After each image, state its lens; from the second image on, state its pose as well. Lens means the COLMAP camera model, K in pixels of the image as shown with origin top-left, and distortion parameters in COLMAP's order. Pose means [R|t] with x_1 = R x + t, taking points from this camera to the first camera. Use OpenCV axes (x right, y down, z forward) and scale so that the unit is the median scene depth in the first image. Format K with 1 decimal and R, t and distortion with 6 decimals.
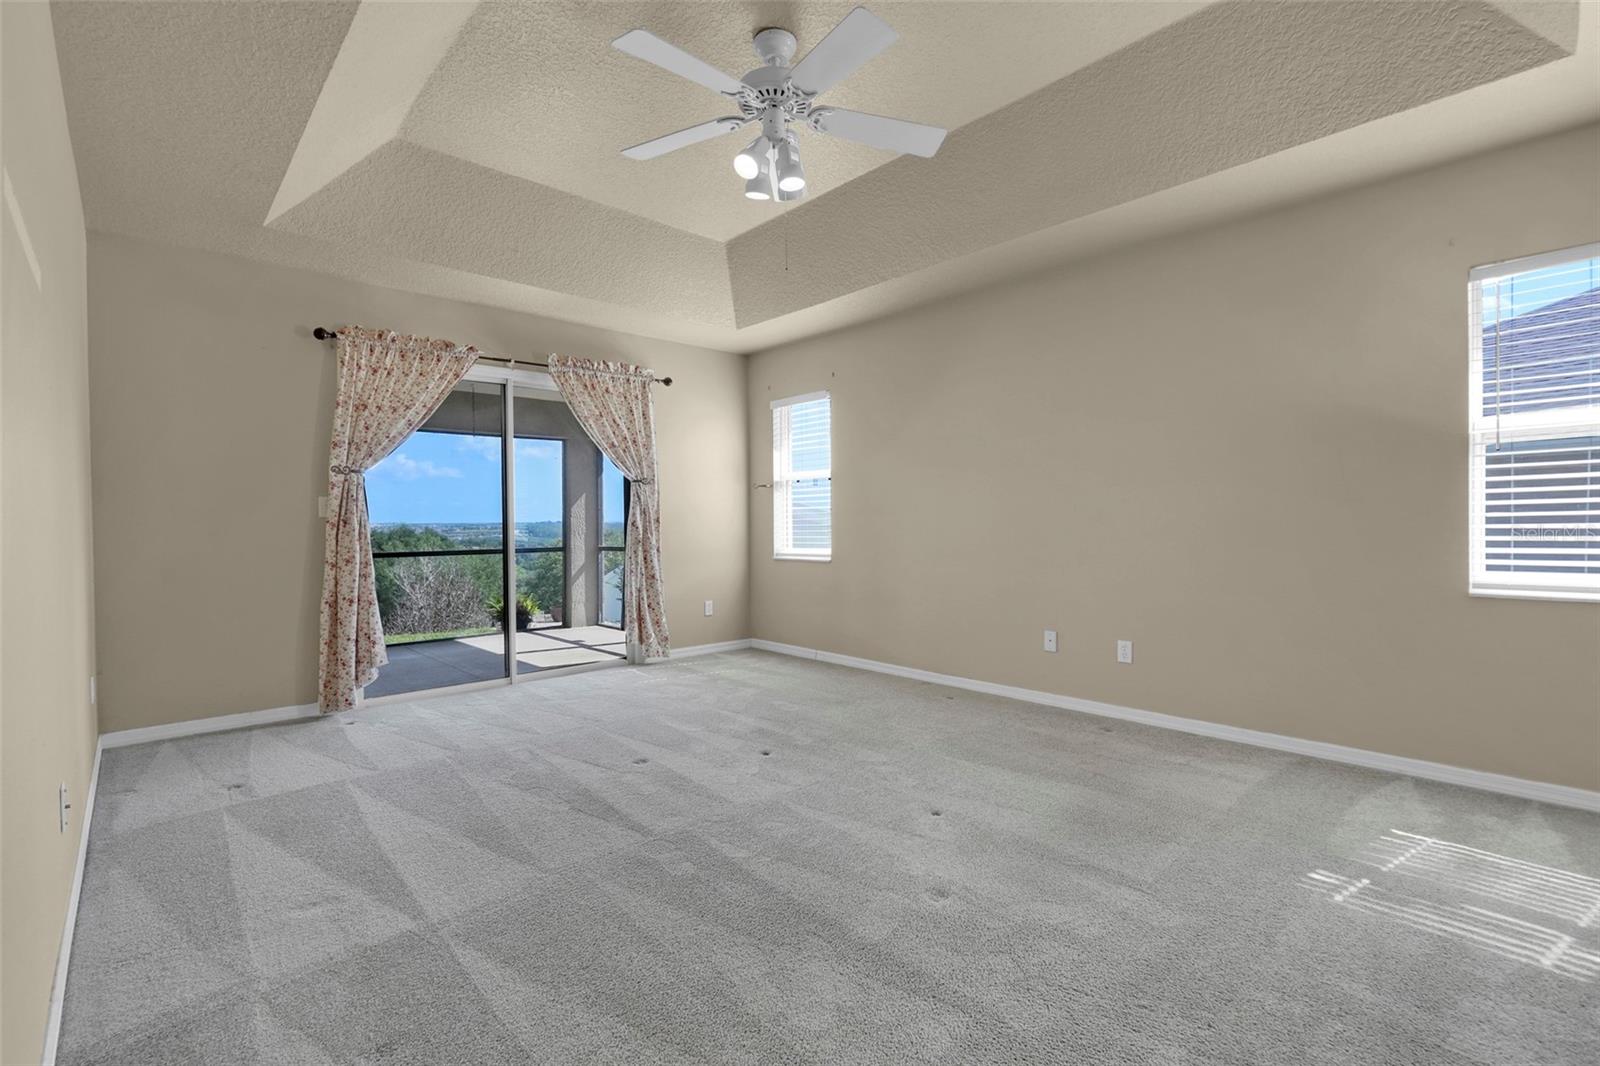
lens RADIAL K [[708.6, 0, 799.0], [0, 708.6, 528.5], [0, 0, 1]] dist [-0.004801, 0.003039]
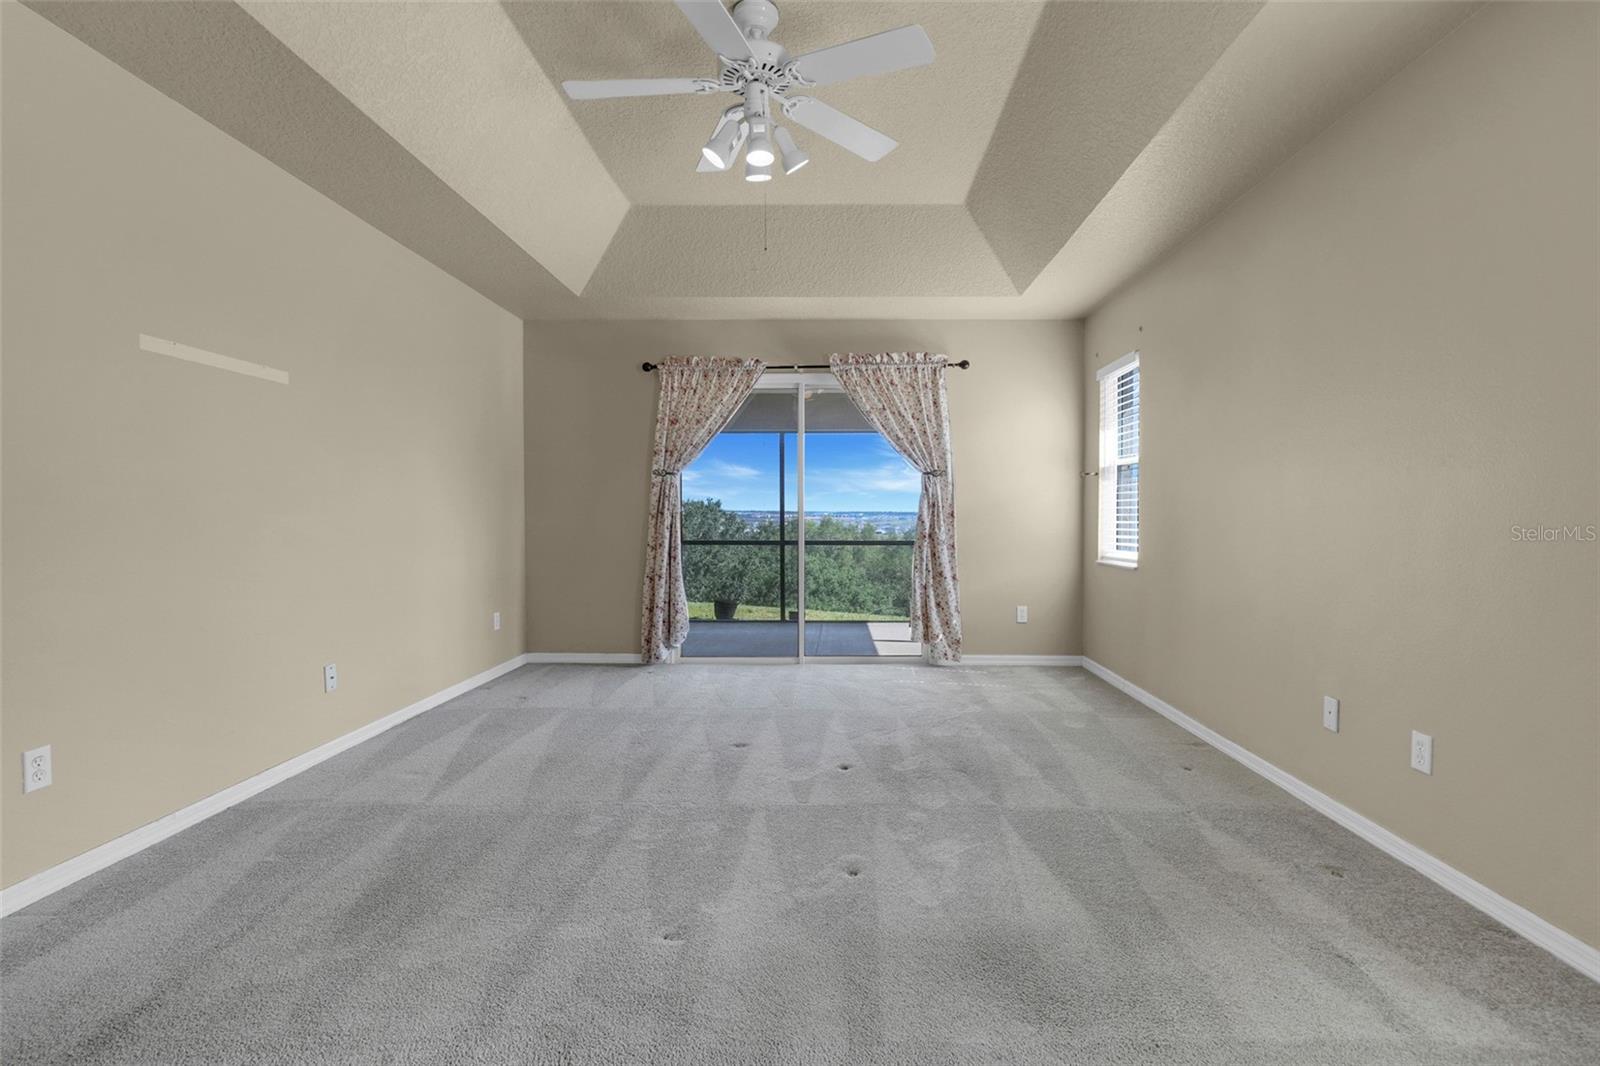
lens RADIAL K [[749.0, 0, 811.8], [0, 749.0, 530.6], [0, 0, 1]] dist [-0.003138, 0.002153]
pose [[0.728456, 0.022617, -0.684719, 0.452669], [-0.014974, 0.999742, 0.017092, -0.006040], [0.684929, -0.002198, 0.728606, 0.201365]]
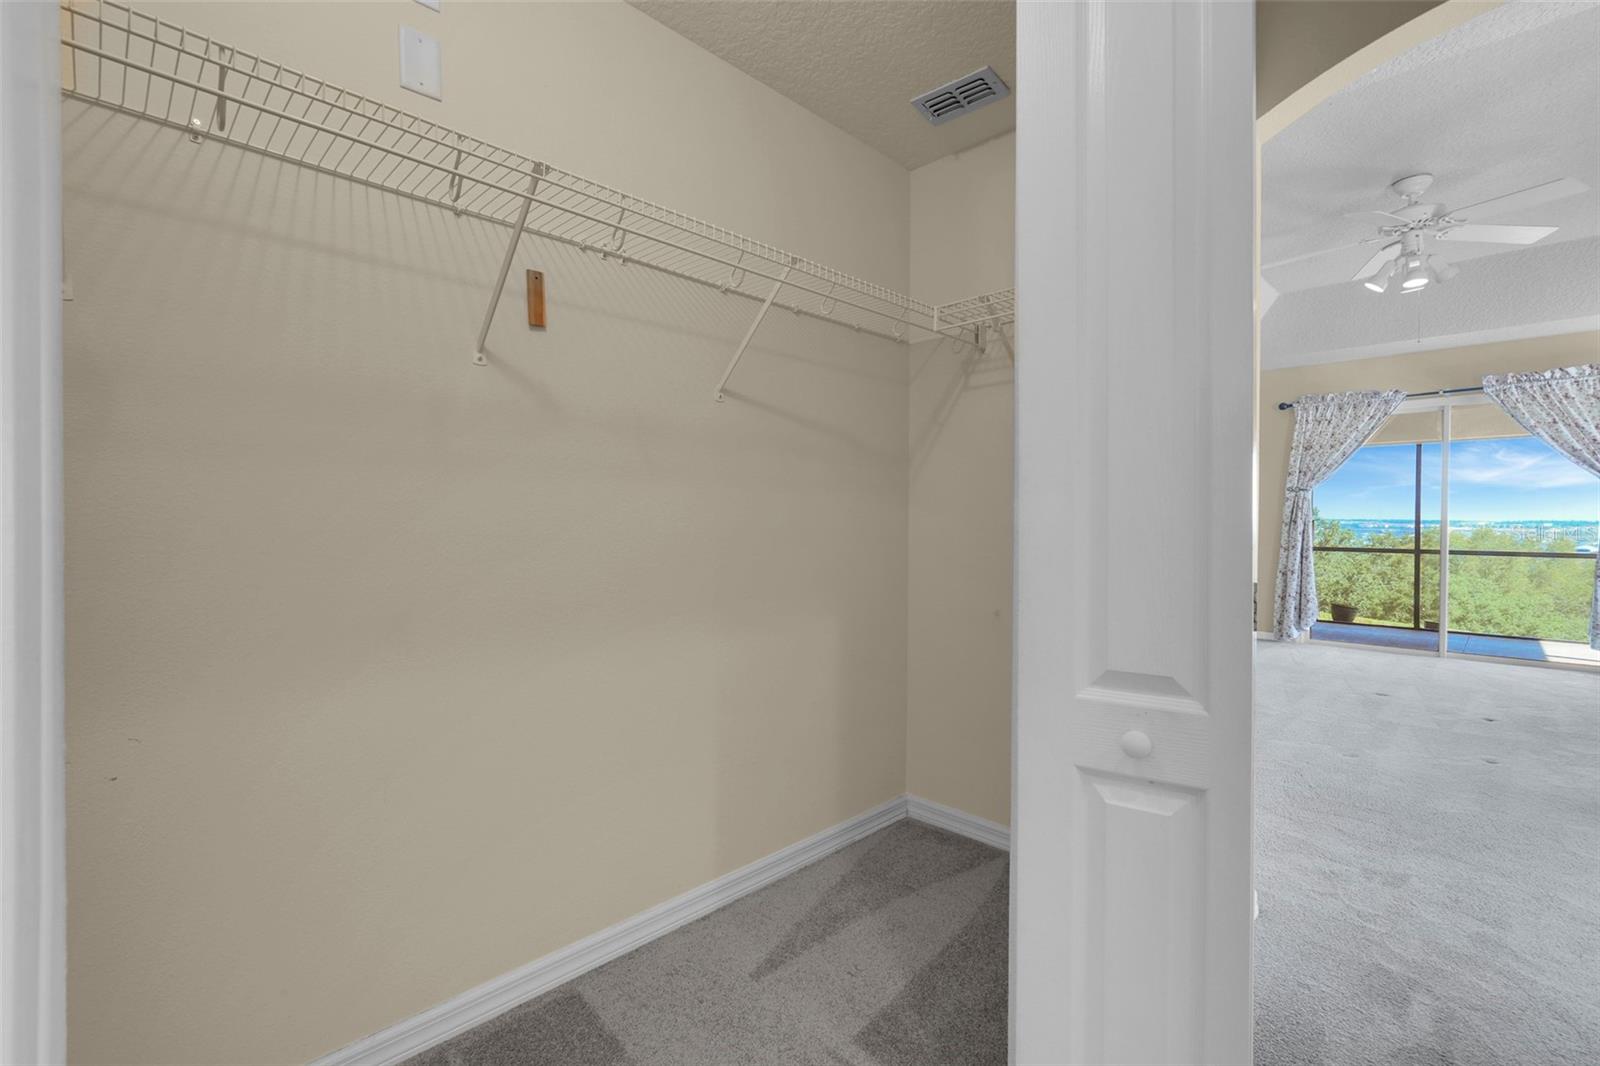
lens RADIAL K [[697.4, 0, 782.7], [0, 697.4, 530.3], [0, 0, 1]] dist [-0.021464, 0.003703]
pose [[0.039211, 0.022326, -0.998982, 0.823240], [-0.019307, 0.999581, 0.021582, -0.002155], [0.999044, 0.018441, 0.039625, -0.196910]]
